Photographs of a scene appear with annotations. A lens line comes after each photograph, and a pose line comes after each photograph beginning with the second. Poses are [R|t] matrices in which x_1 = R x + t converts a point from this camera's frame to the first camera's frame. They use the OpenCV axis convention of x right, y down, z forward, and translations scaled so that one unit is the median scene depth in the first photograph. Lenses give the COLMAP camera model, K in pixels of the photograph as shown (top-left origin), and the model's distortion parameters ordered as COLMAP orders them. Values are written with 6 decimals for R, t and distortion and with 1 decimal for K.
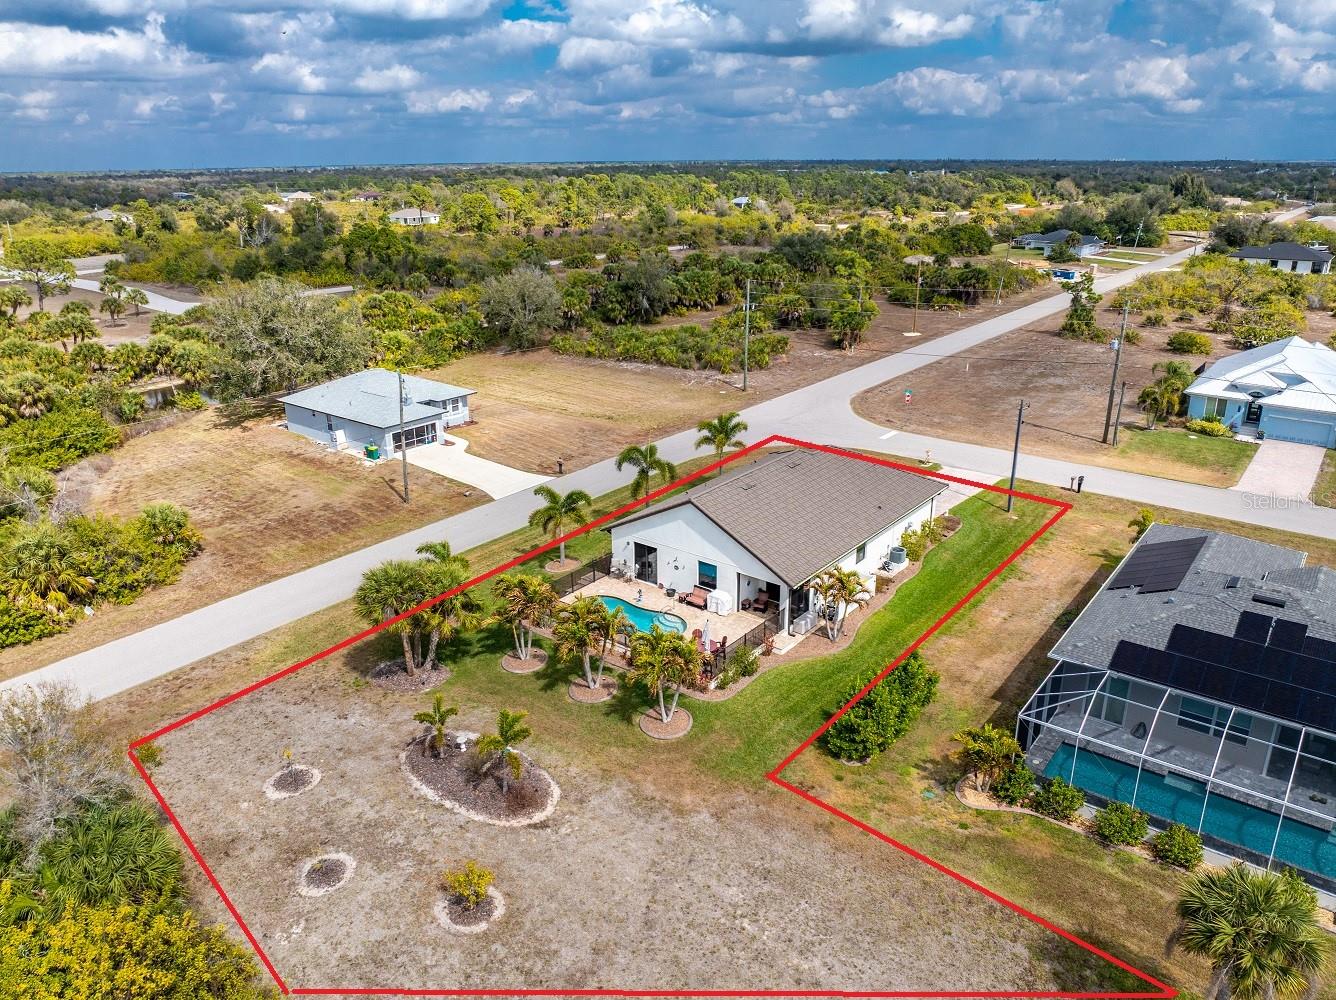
lens RADIAL K [[946.5, 0, 675.8], [0, 946.5, 499.5], [0, 0, 1]] dist [-0.038284, 0.006718]
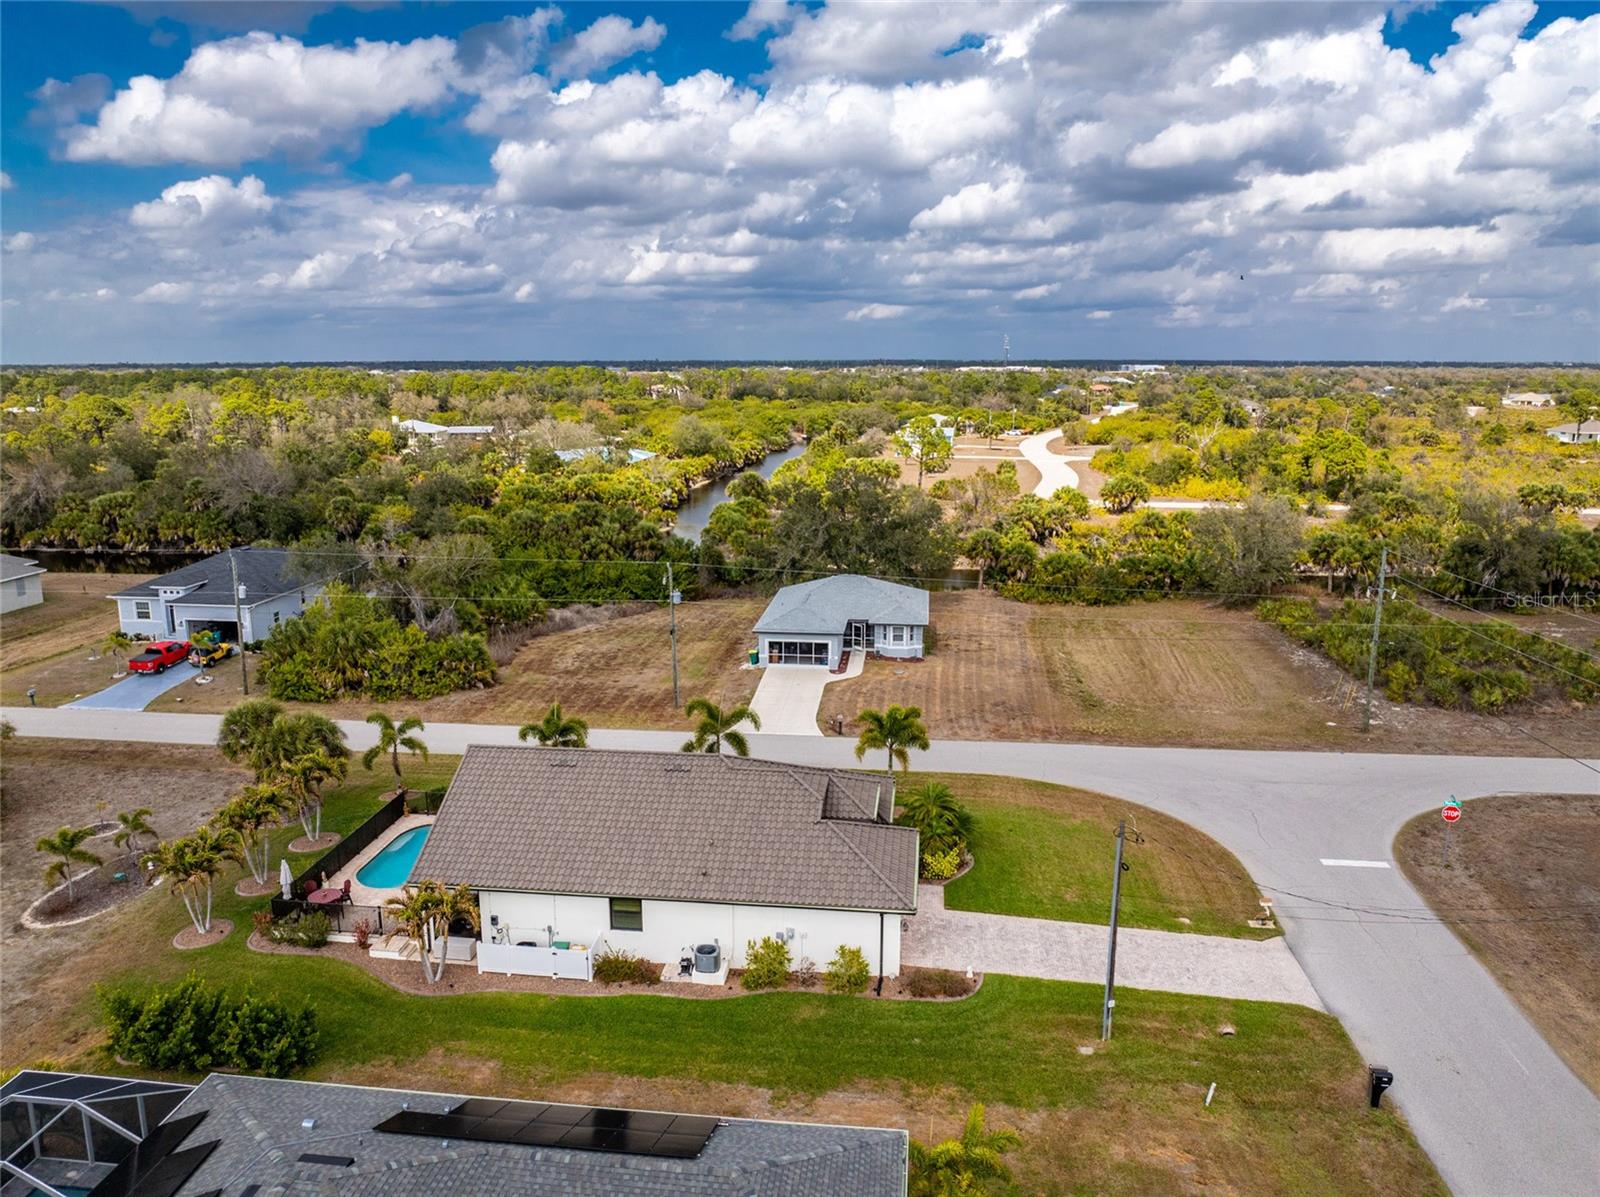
lens RADIAL K [[1133.5, 0, 803.7], [0, 1133.5, 562.3], [0, 0, 1]] dist [-0.038284, 0.006718]
pose [[0.519124, 0.158198, -0.839931, 1.034539], [-0.293664, 0.955908, -0.001459, -0.252723], [0.802665, 0.247415, 0.542692, 0.707954]]
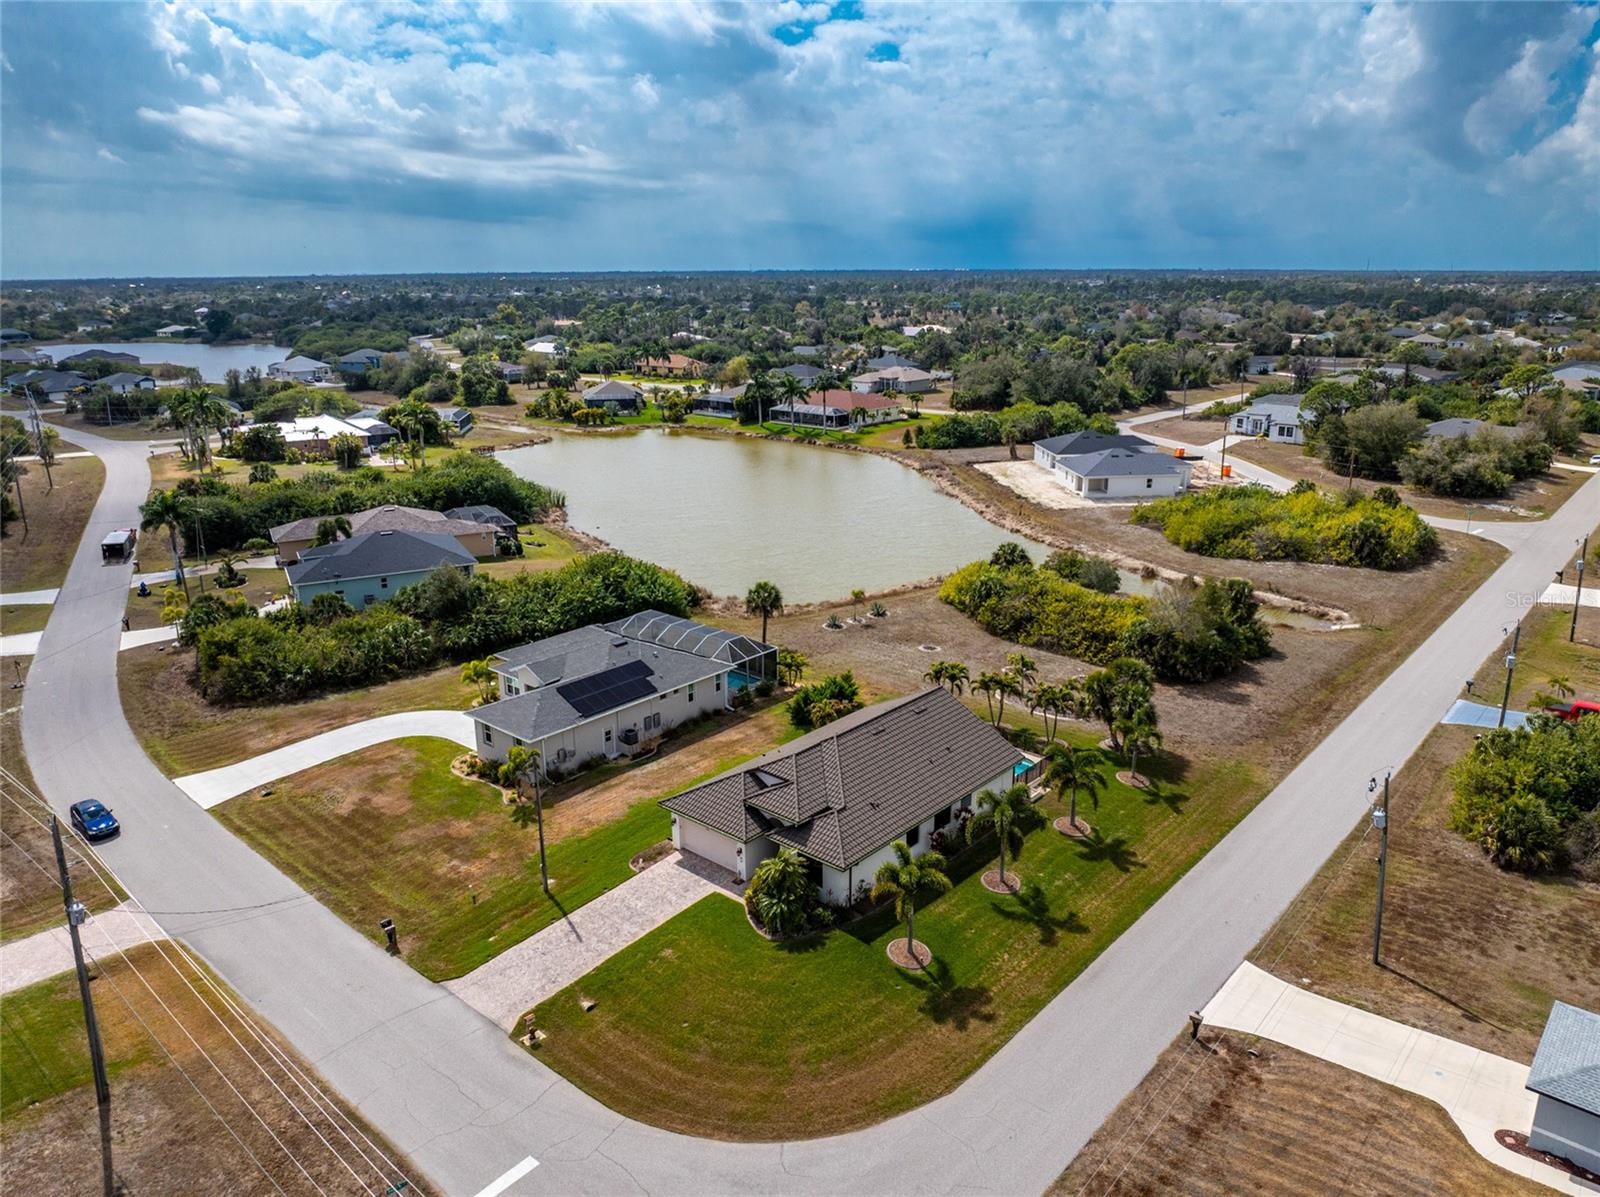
lens RADIAL K [[1133.5, 0, 798.0], [0, 1133.5, 525.4], [0, 0, 1]] dist [-0.038284, 0.006718]
pose [[-0.997862, -0.001197, 0.065341, 0.116211], [0.034239, 0.842051, 0.538310, -1.067004], [-0.055665, 0.539396, -0.840210, 2.313553]]
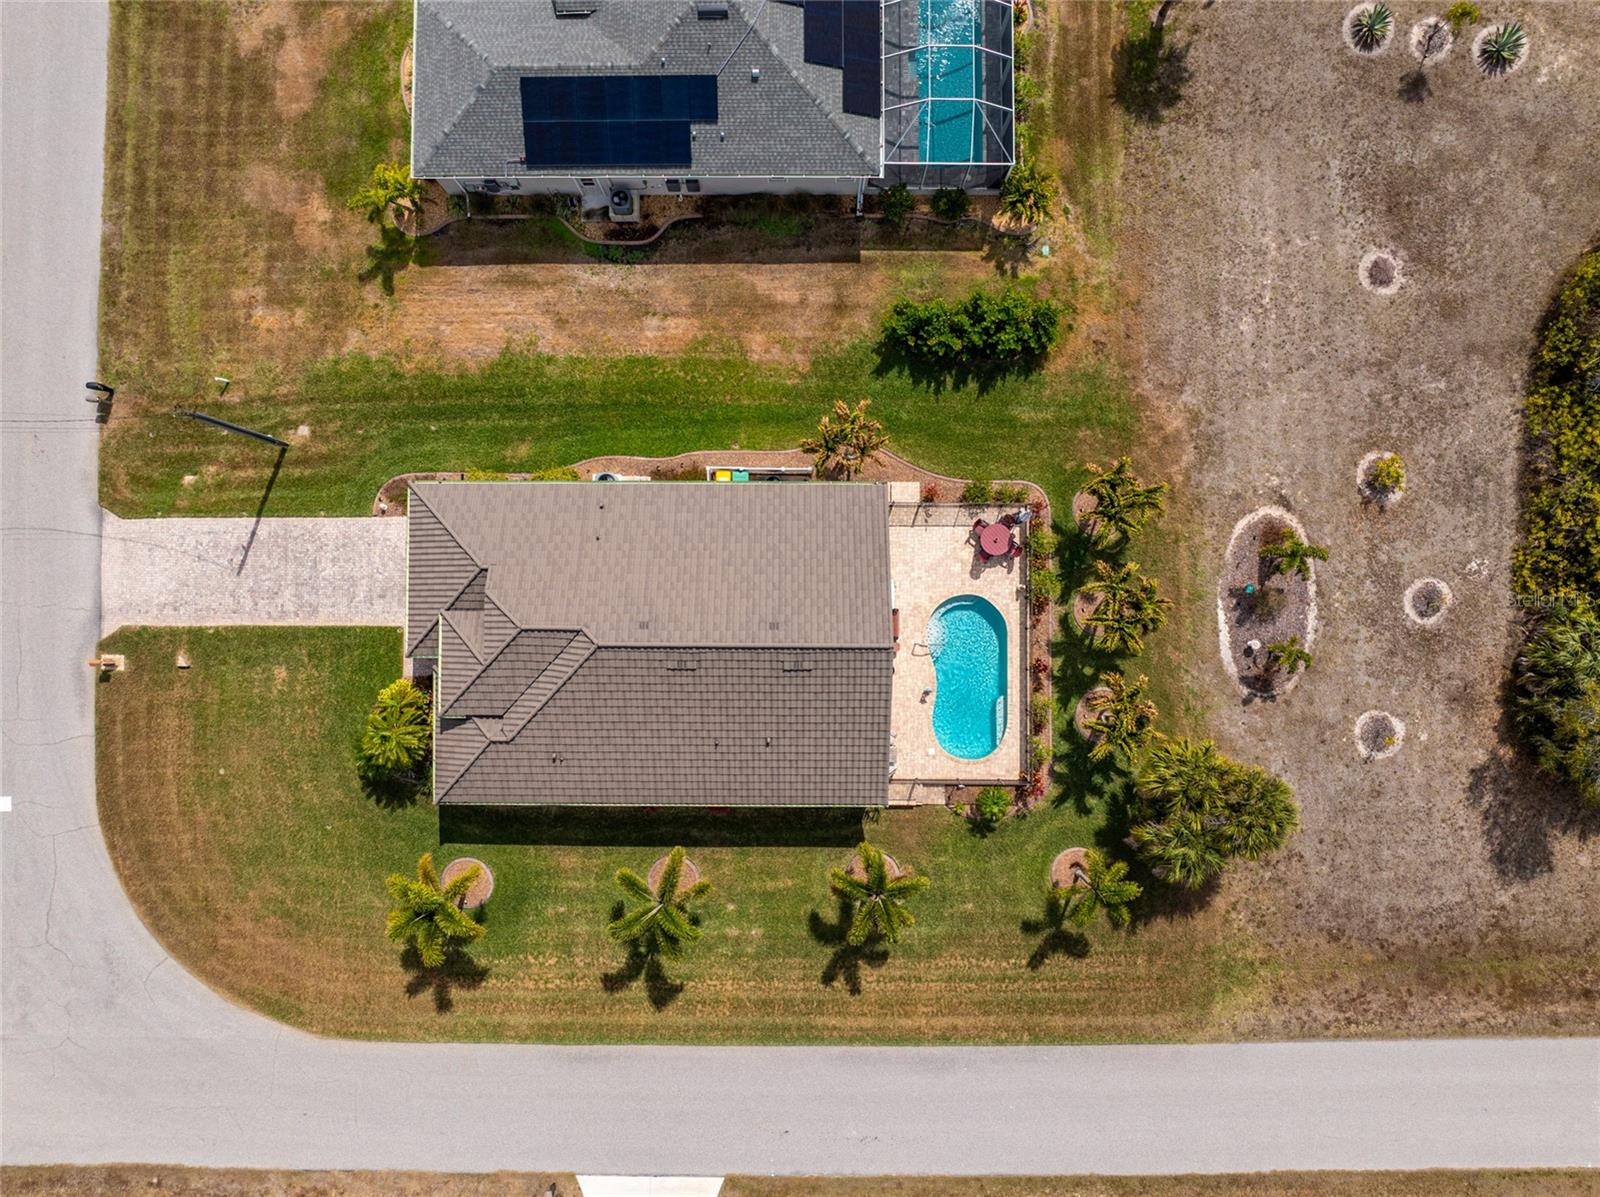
lens RADIAL K [[1133.5, 0, 801.3], [0, 1133.5, 591.9], [0, 0, 1]] dist [-0.038284, 0.006718]
pose [[-0.610991, -0.791050, 0.030501, 0.067583], [0.275082, -0.176025, 0.945169, -0.873032], [-0.742307, 0.585880, 0.325153, 0.806049]]
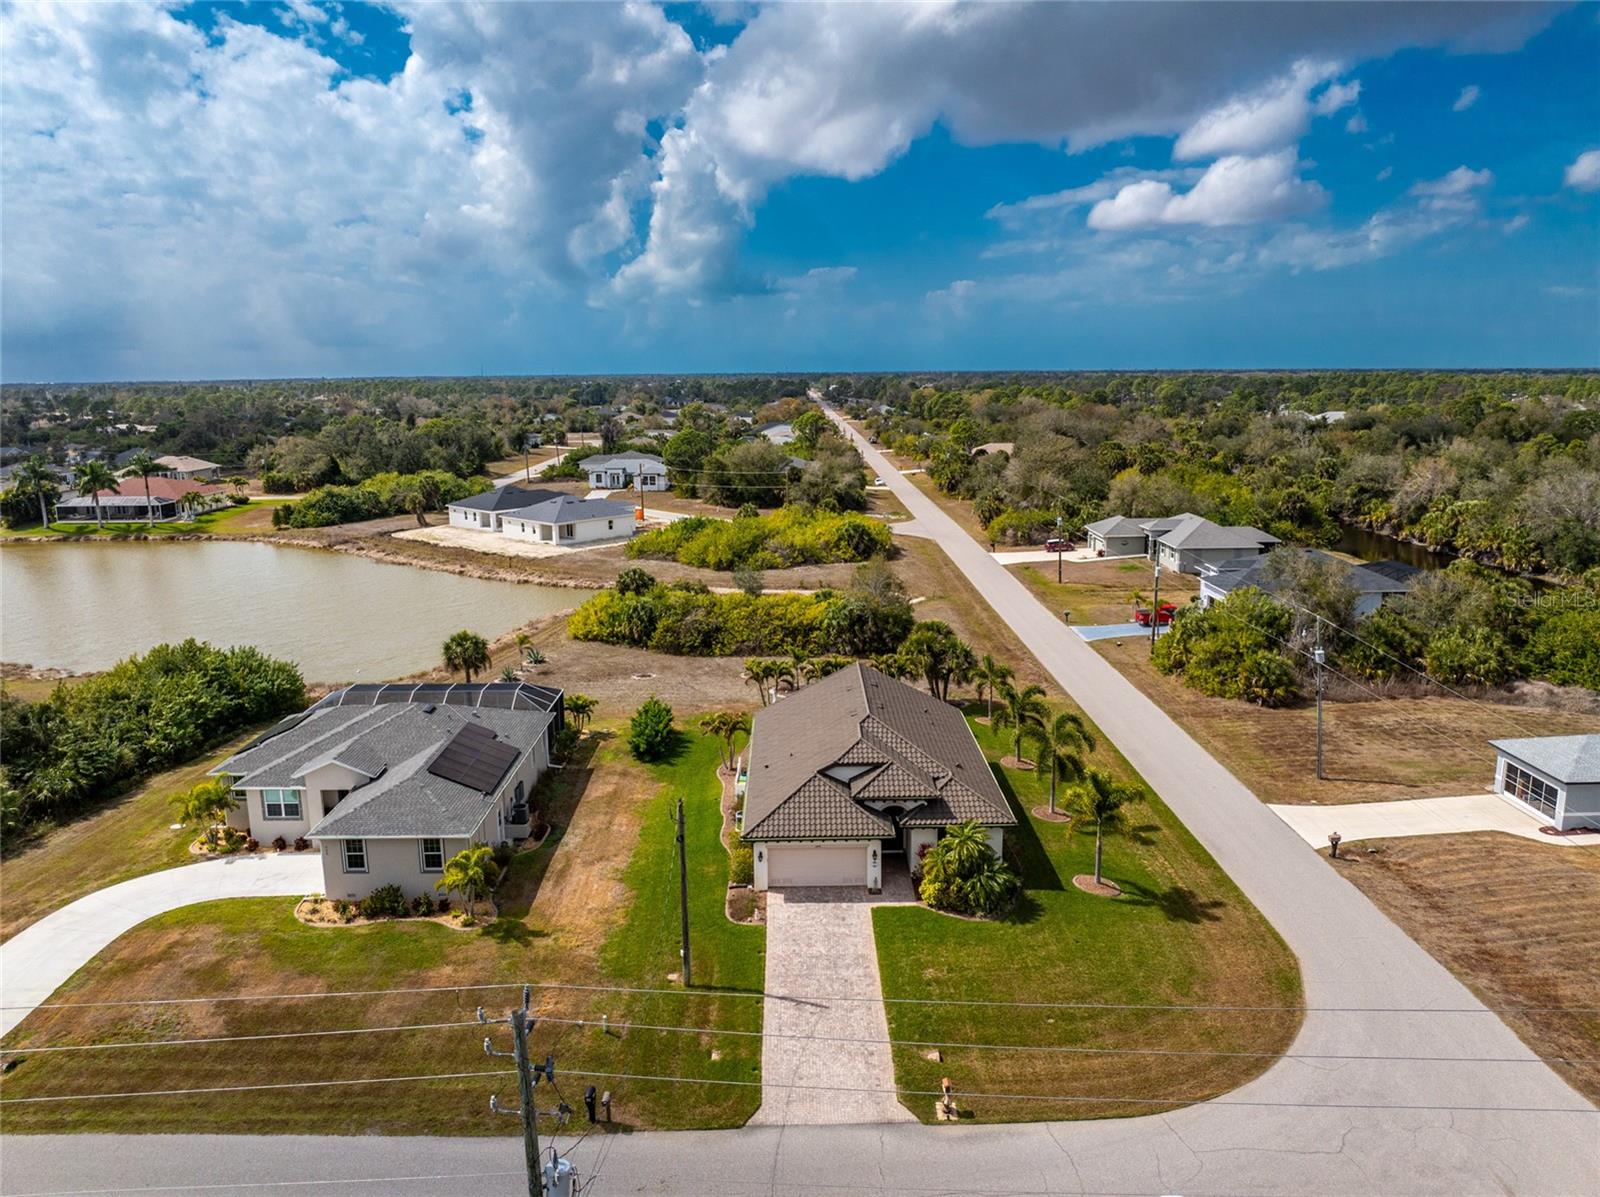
lens RADIAL K [[1133.5, 0, 795.3], [0, 1133.5, 556.4], [0, 0, 1]] dist [-0.038284, 0.006718]
pose [[-0.786681, 0.114783, -0.606596, 0.986974], [-0.194848, 0.886180, 0.420381, -0.747520], [0.585805, 0.448899, -0.674775, 1.983668]]
